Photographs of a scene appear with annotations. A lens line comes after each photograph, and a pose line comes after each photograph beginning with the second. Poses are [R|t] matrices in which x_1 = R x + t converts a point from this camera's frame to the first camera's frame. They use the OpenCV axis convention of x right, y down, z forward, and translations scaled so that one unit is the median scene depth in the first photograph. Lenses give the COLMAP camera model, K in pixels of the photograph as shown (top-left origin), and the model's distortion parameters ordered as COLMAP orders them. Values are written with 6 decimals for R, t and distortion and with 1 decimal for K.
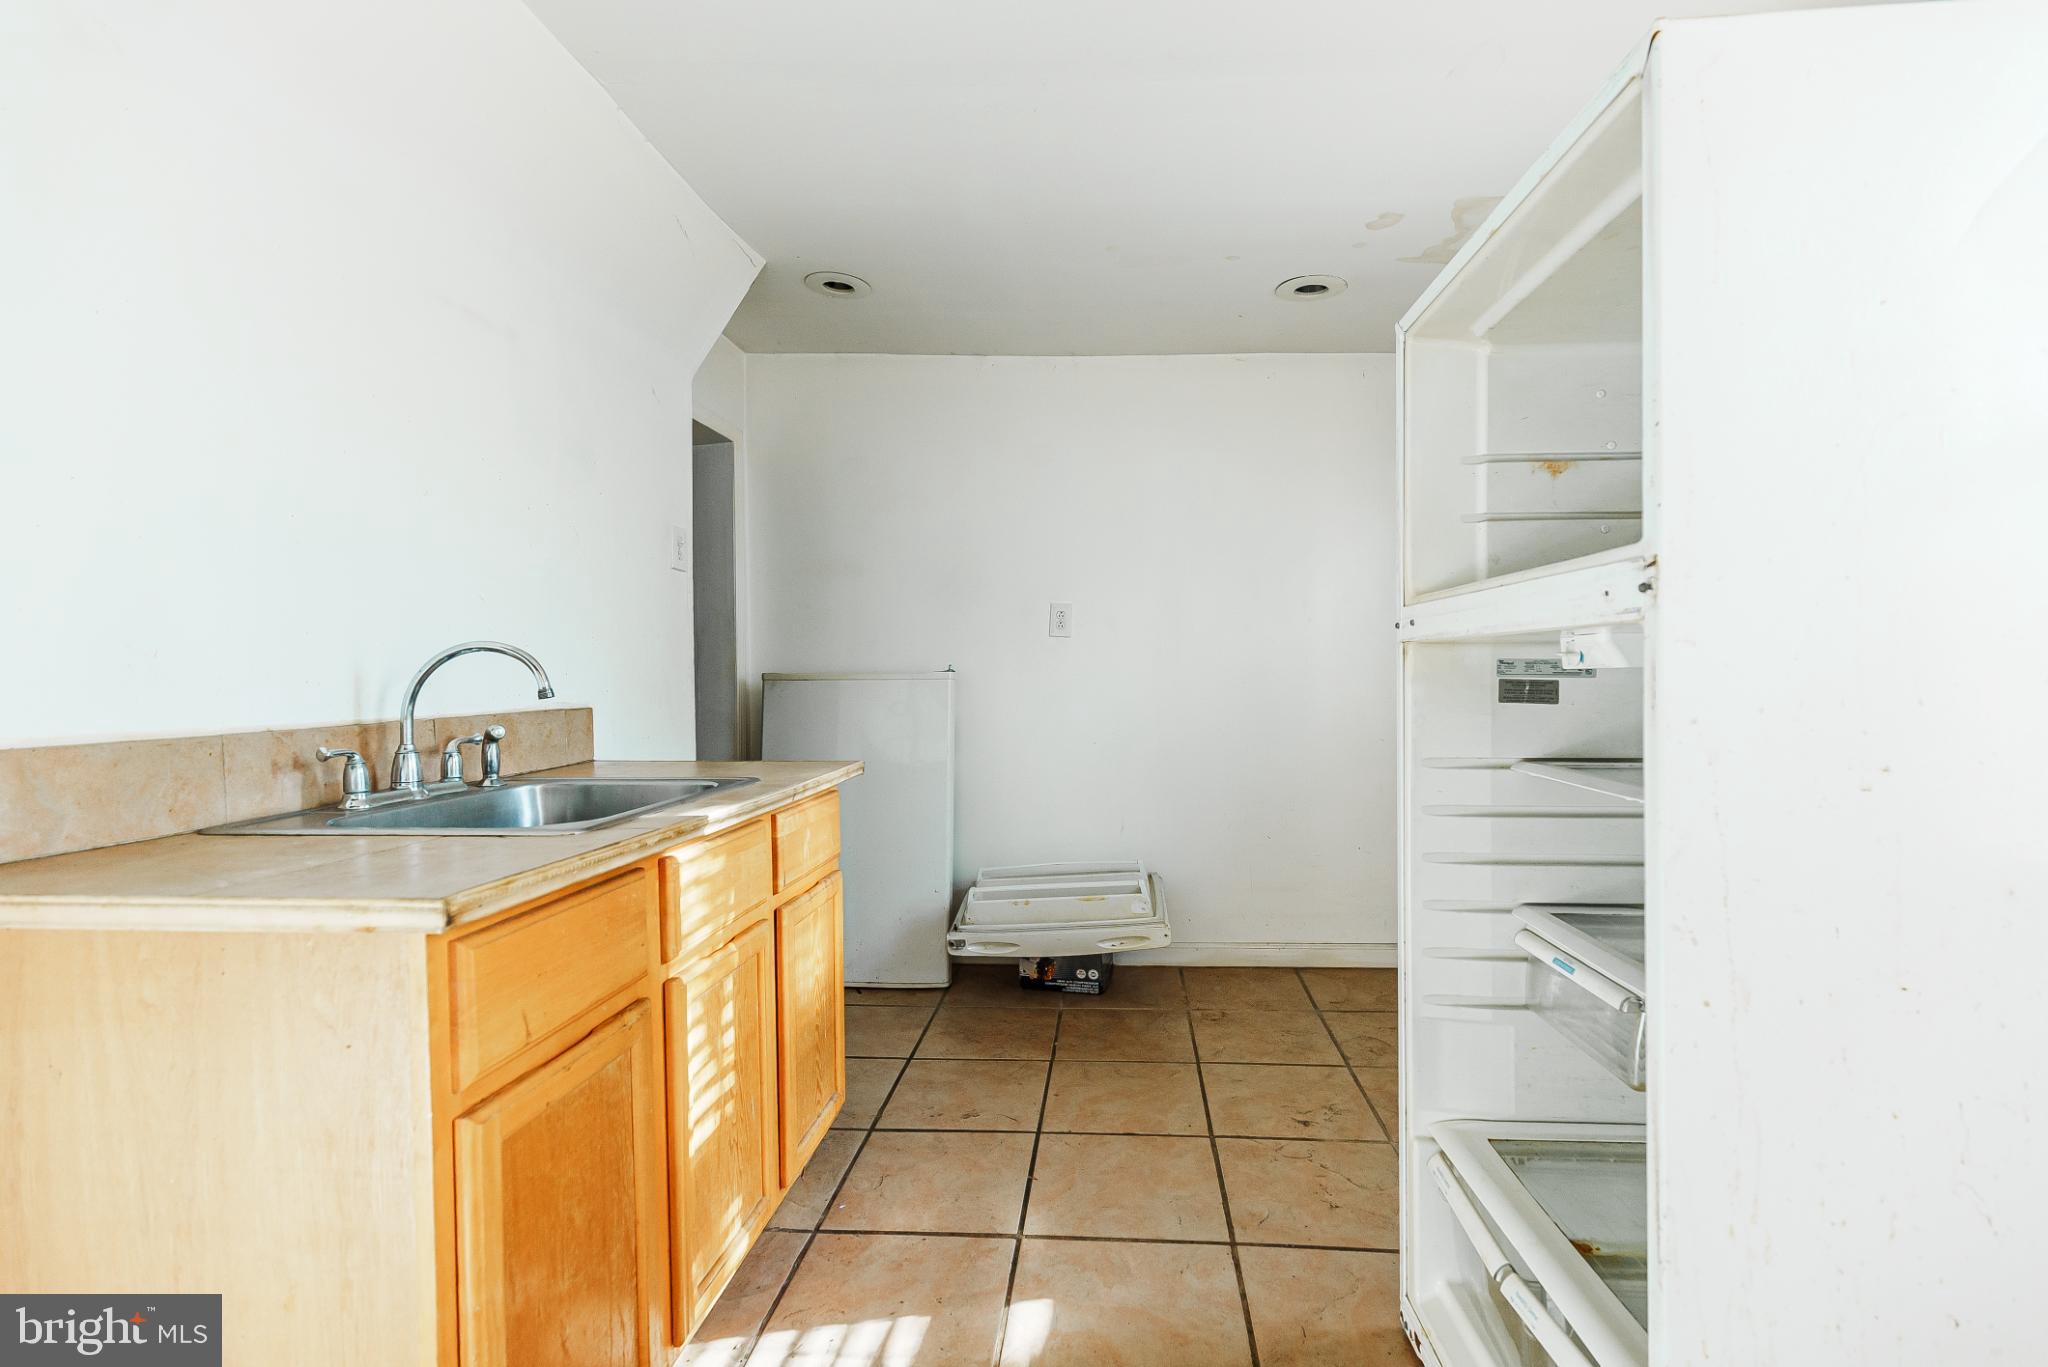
lens RADIAL K [[934.2, 0, 1028.1], [0, 934.2, 683.4], [0, 0, 1]] dist [-0.000008, 0.000000]
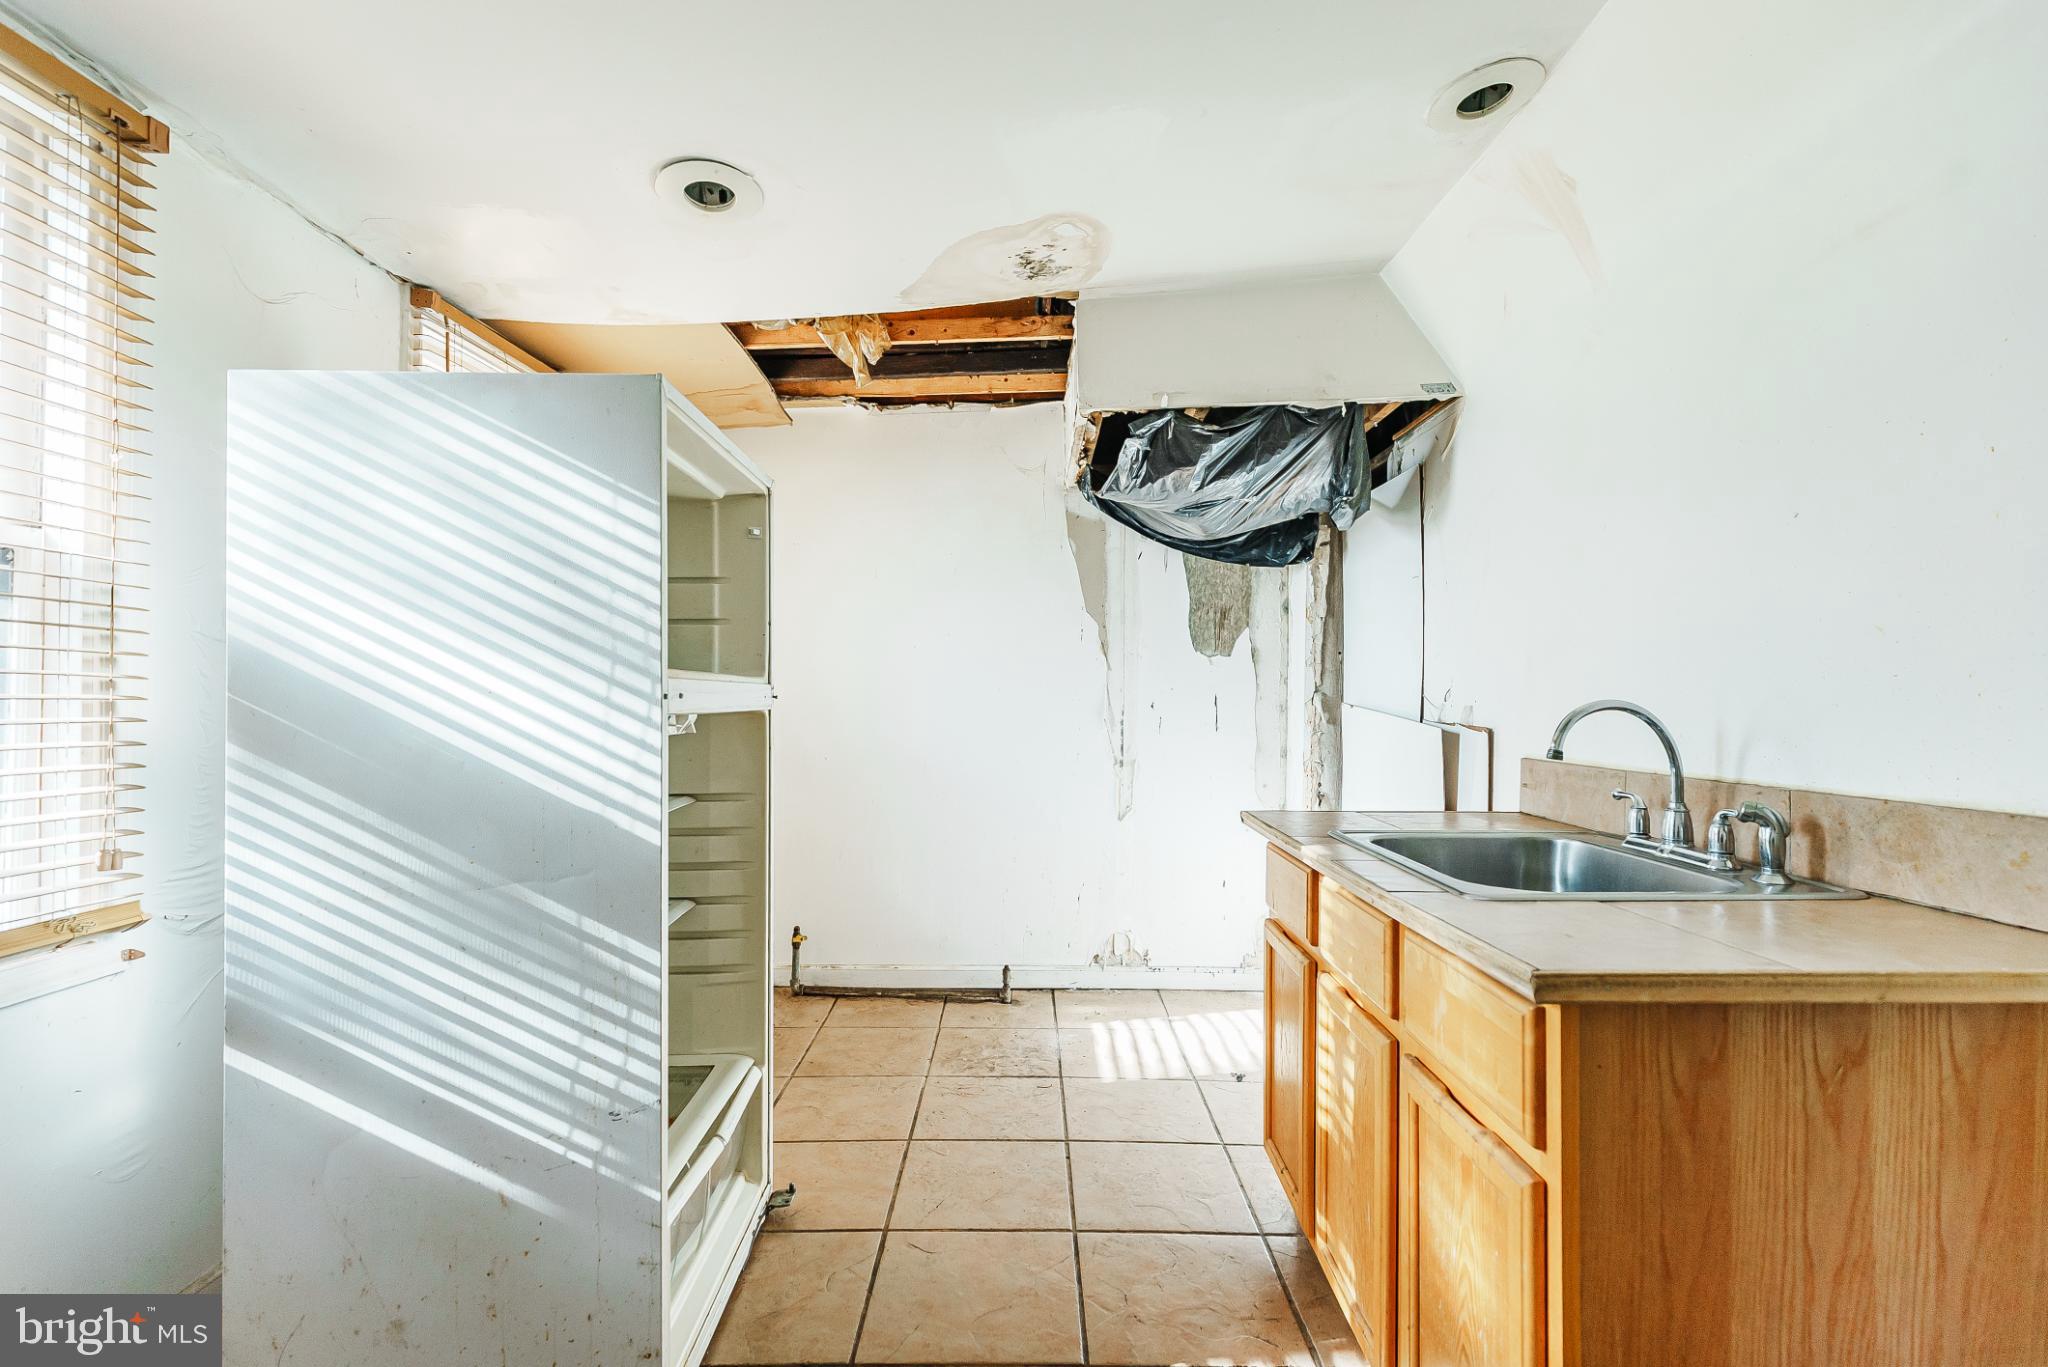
lens RADIAL K [[934.2, 0, 1020.0], [0, 934.2, 690.6], [0, 0, 1]] dist [-0.000008, 0.000000]
pose [[-0.996207, 0.014606, -0.085783, 0.085054], [0.014006, 0.999873, 0.007596, -0.061277], [0.085883, 0.006366, -0.996285, 1.788542]]
